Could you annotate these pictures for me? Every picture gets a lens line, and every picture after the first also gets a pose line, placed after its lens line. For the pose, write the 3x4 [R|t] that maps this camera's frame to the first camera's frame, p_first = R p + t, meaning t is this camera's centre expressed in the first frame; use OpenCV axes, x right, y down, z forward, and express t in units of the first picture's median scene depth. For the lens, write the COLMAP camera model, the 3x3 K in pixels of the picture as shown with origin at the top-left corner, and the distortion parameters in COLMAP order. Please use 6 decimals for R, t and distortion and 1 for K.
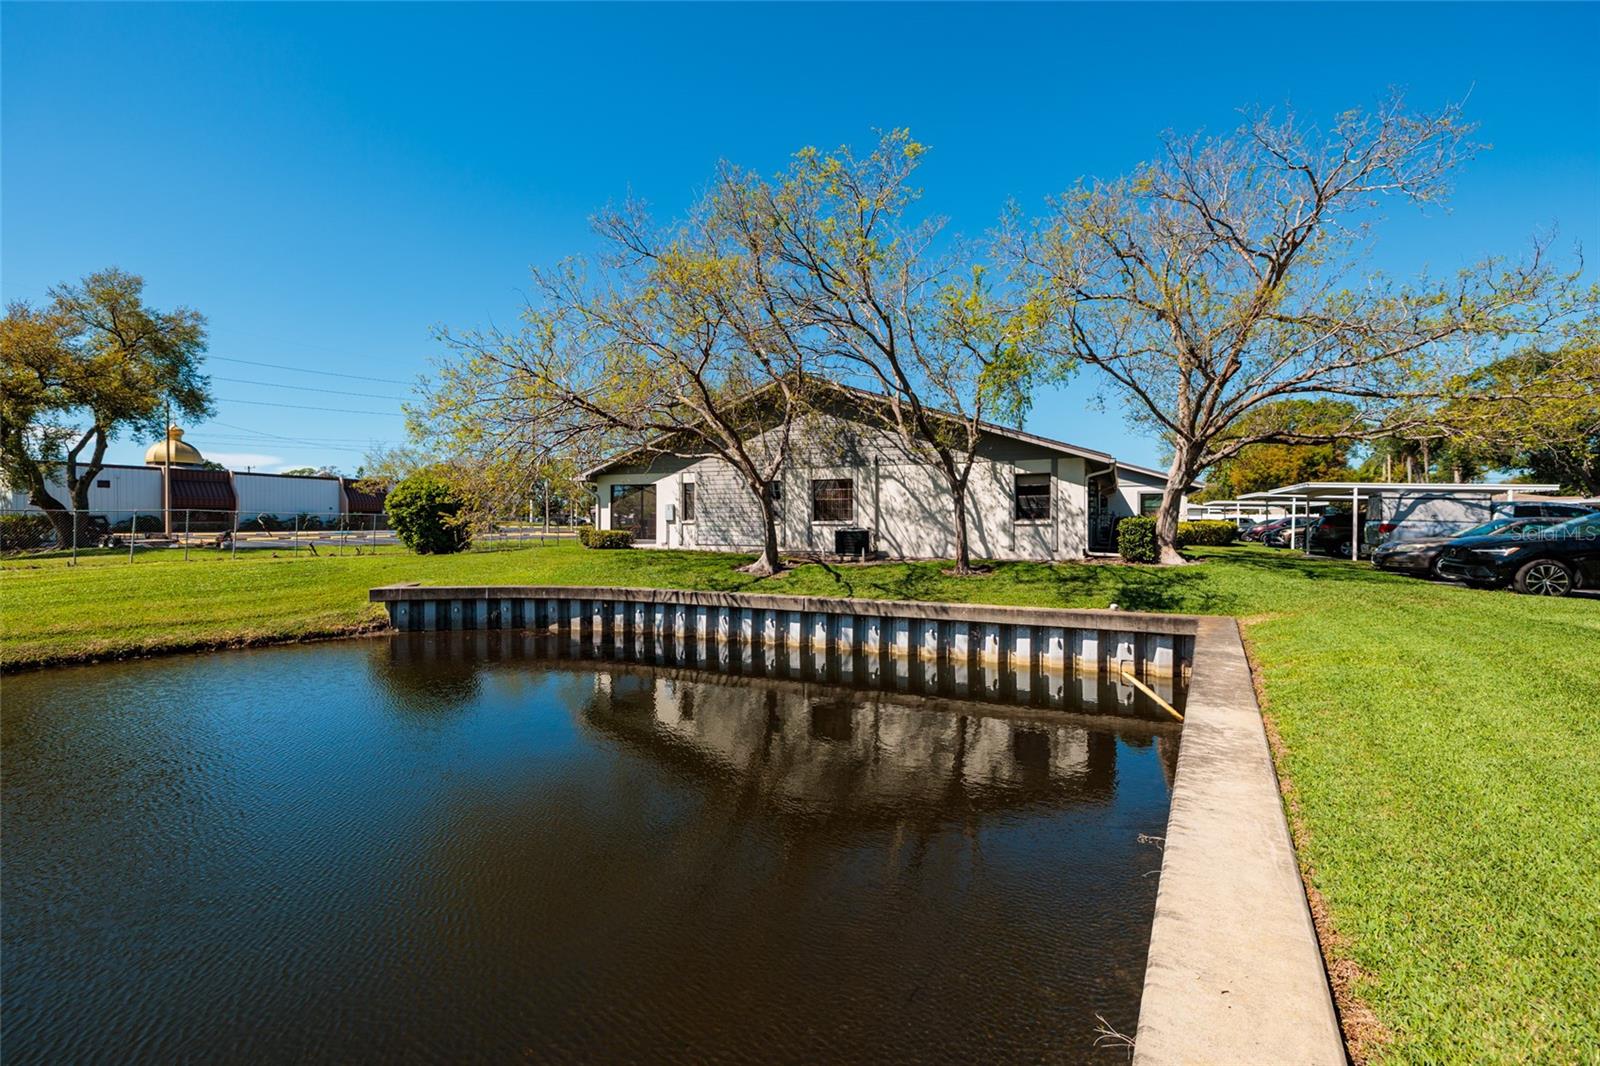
lens RADIAL K [[668.5, 0, 795.8], [0, 668.5, 530.6], [0, 0, 1]] dist [-0.000105, 0.000113]
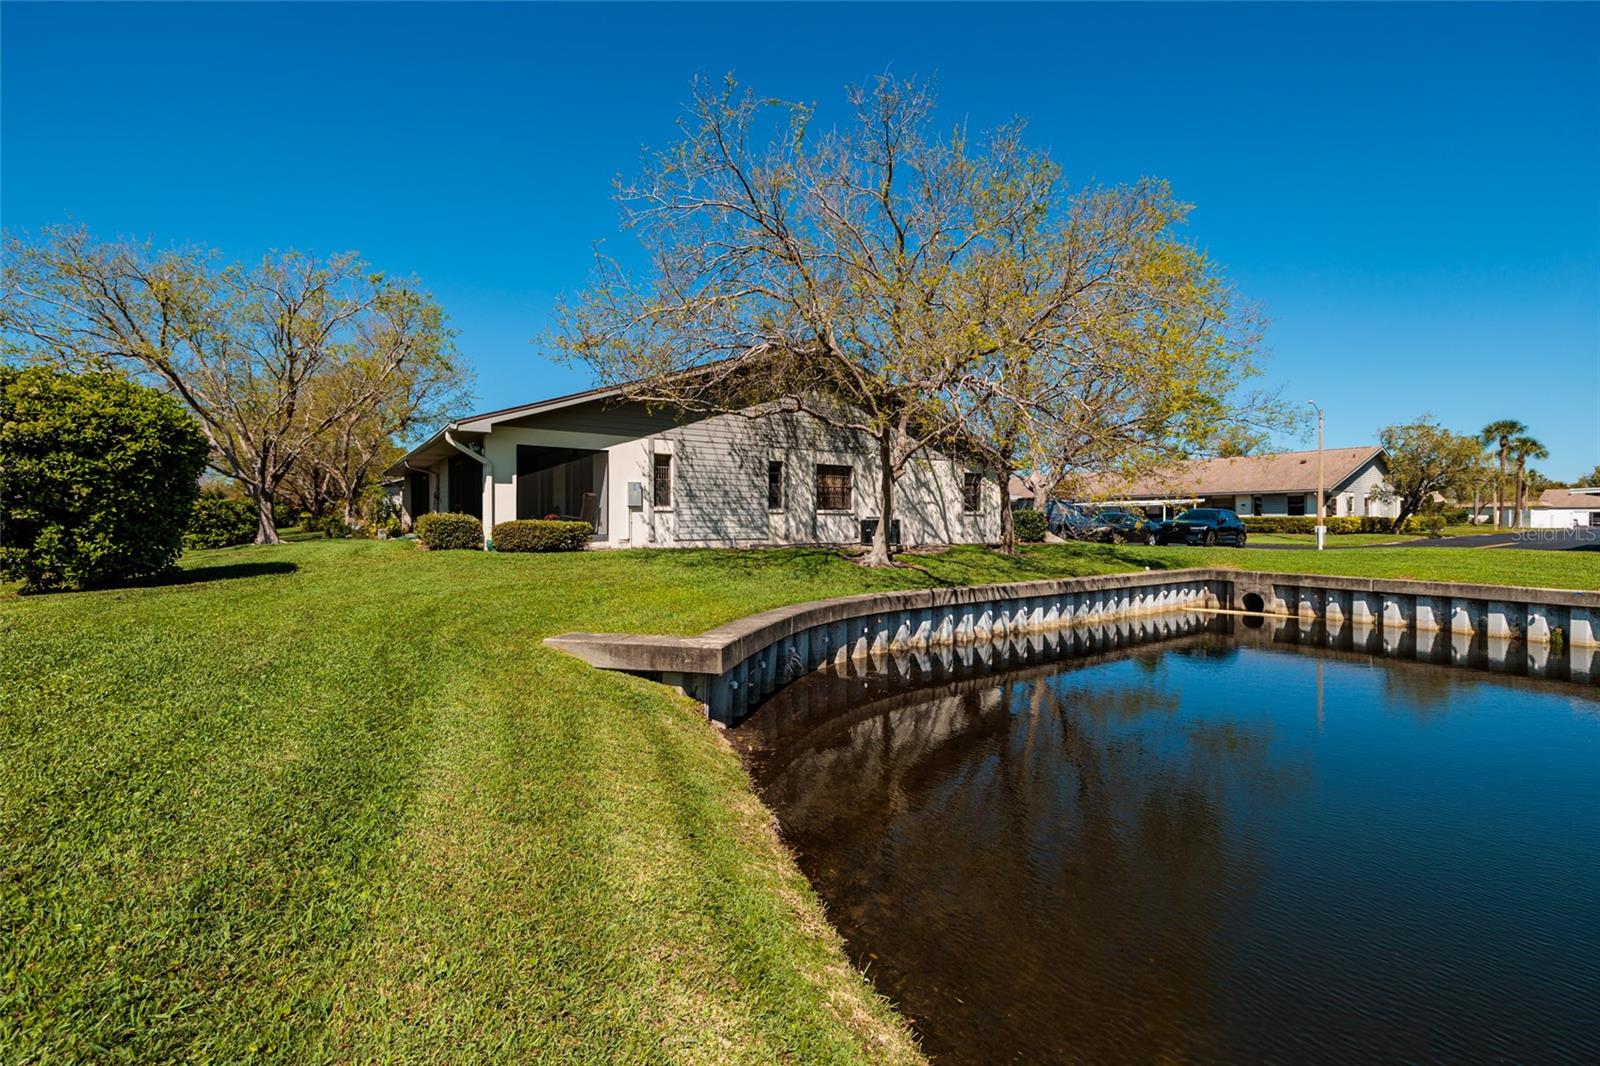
lens RADIAL K [[668.5, 0, 797.6], [0, 668.5, 535.5], [0, 0, 1]] dist [-0.000105, 0.000113]
pose [[0.516996, -0.020001, 0.855754, -0.776633], [0.003089, 0.999764, 0.021500, 0.000583], [-0.855982, -0.008472, 0.516935, 0.569995]]
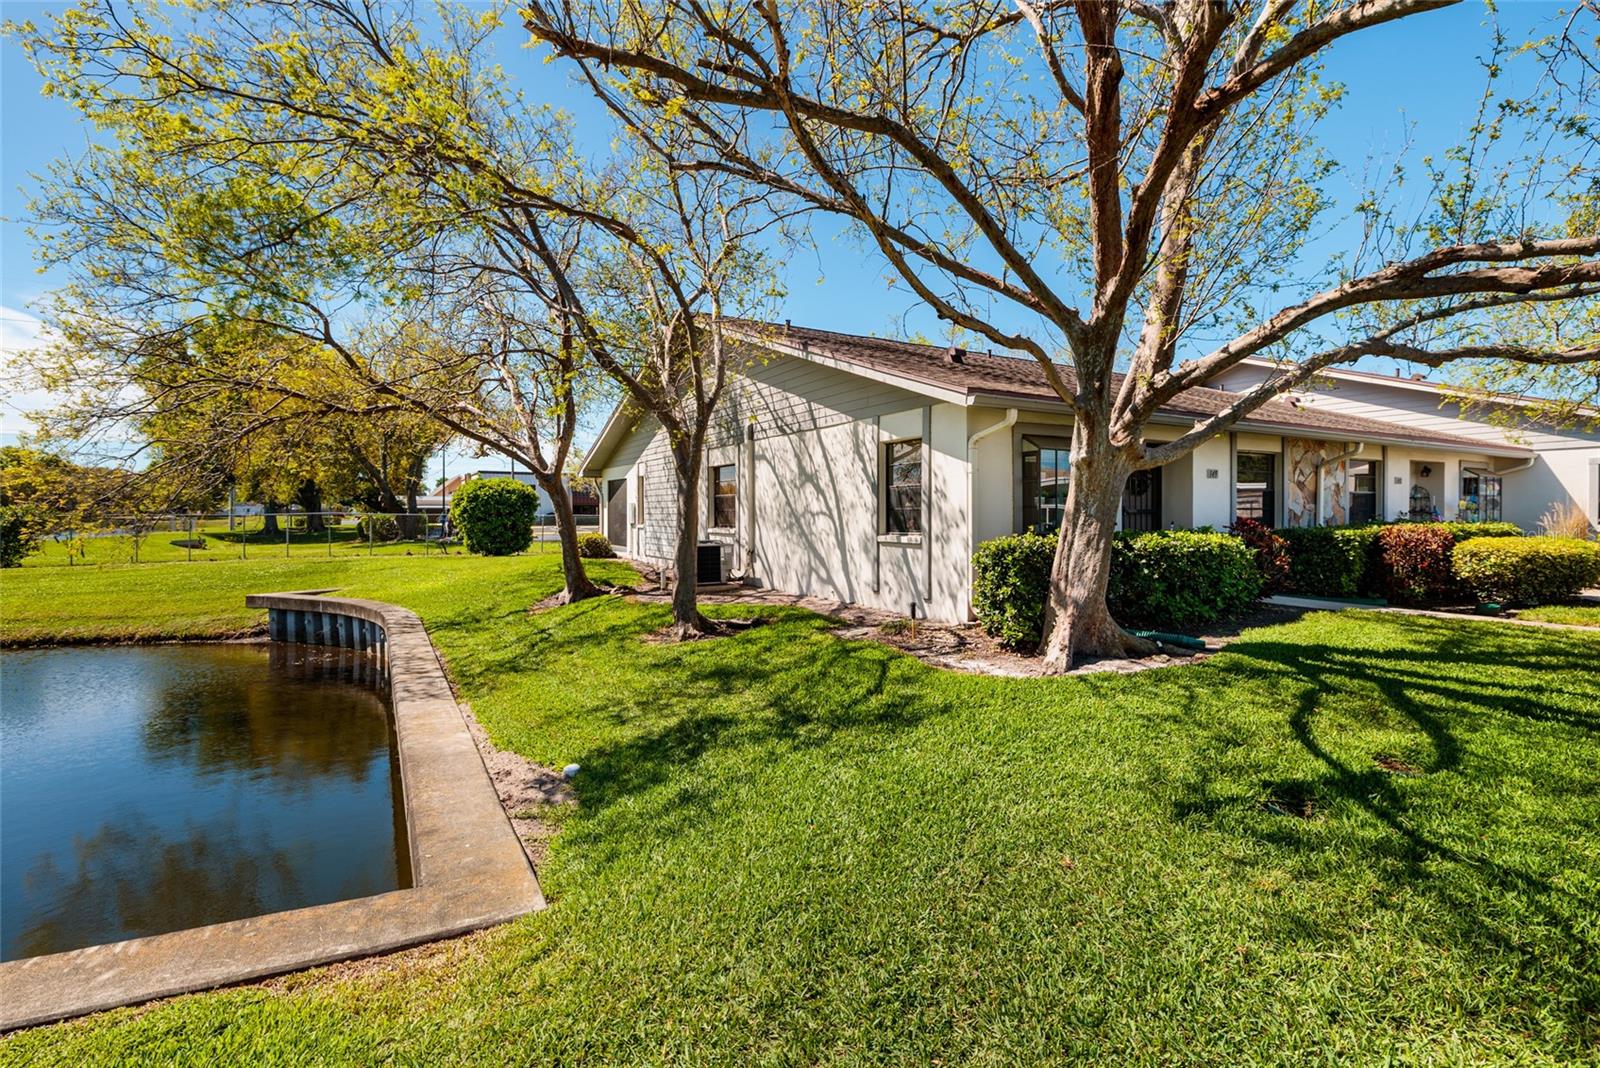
lens RADIAL K [[735.1, 0, 794.3], [0, 735.1, 520.5], [0, 0, 1]] dist [-0.002221, -0.000226]
pose [[0.809710, 0.003577, -0.586820, 0.543614], [0.002731, 0.999948, 0.009863, -0.027557], [0.586824, -0.009588, 0.809657, 0.458537]]
